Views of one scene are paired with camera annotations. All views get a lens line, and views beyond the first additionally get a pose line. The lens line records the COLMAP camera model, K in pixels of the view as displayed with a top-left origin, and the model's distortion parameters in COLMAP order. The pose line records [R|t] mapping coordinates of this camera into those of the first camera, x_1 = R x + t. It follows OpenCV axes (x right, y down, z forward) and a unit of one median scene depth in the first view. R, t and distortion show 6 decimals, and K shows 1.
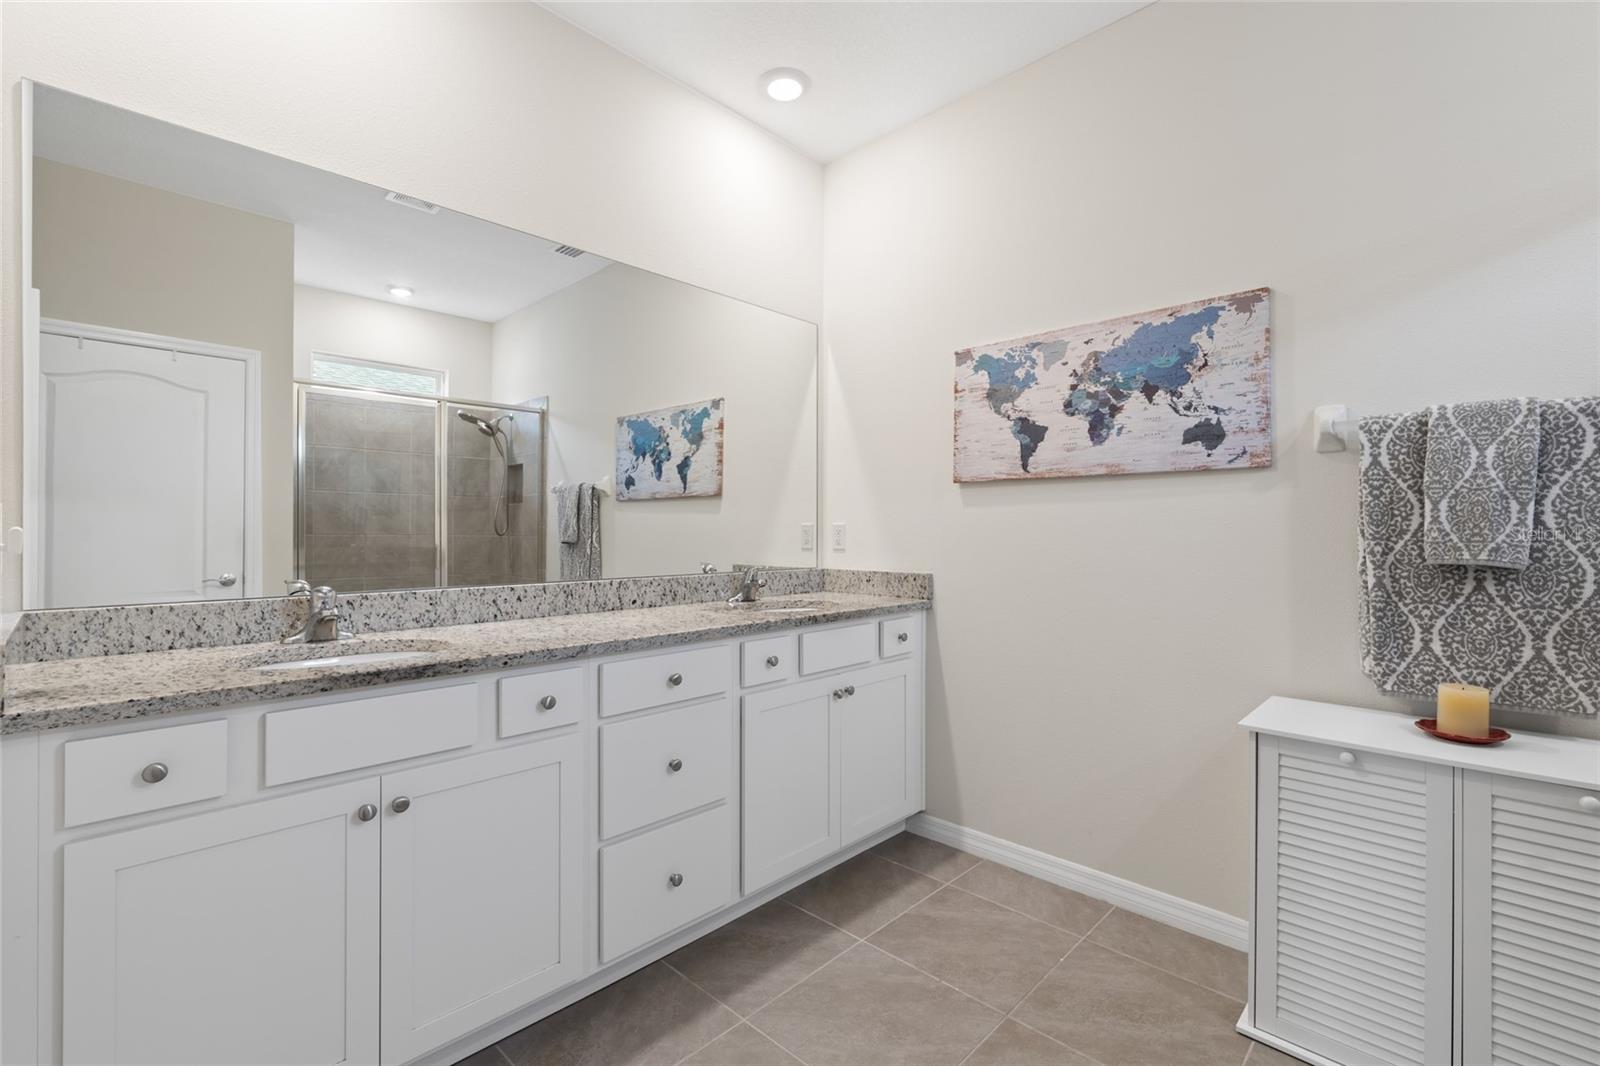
lens RADIAL K [[692.9, 0, 802.3], [0, 692.9, 533.9], [0, 0, 1]] dist [0.002014, -0.000148]
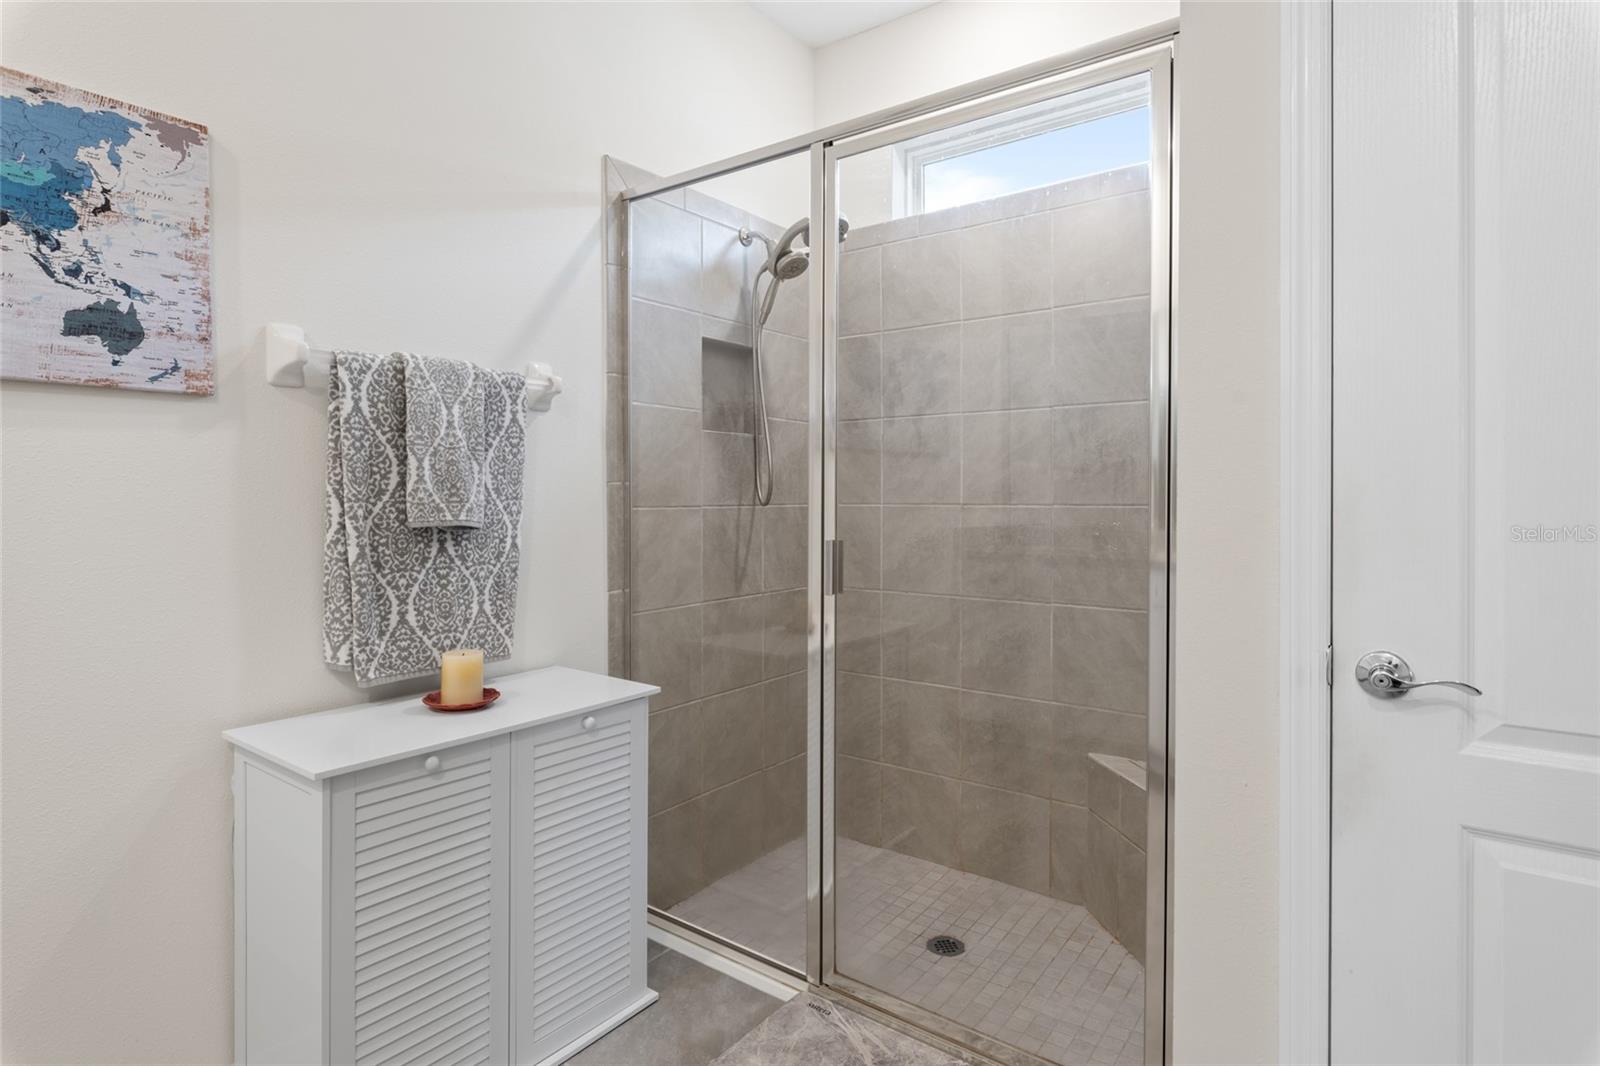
lens RADIAL K [[857.8, 0, 814.4], [0, 857.8, 492.7], [0, 0, 1]] dist [0.001247, 0.000082]
pose [[-0.127595, -0.006605, 0.991804, -0.264805], [-0.002089, 0.999977, 0.006391, -0.010082], [-0.991824, -0.001257, -0.127606, 0.600105]]
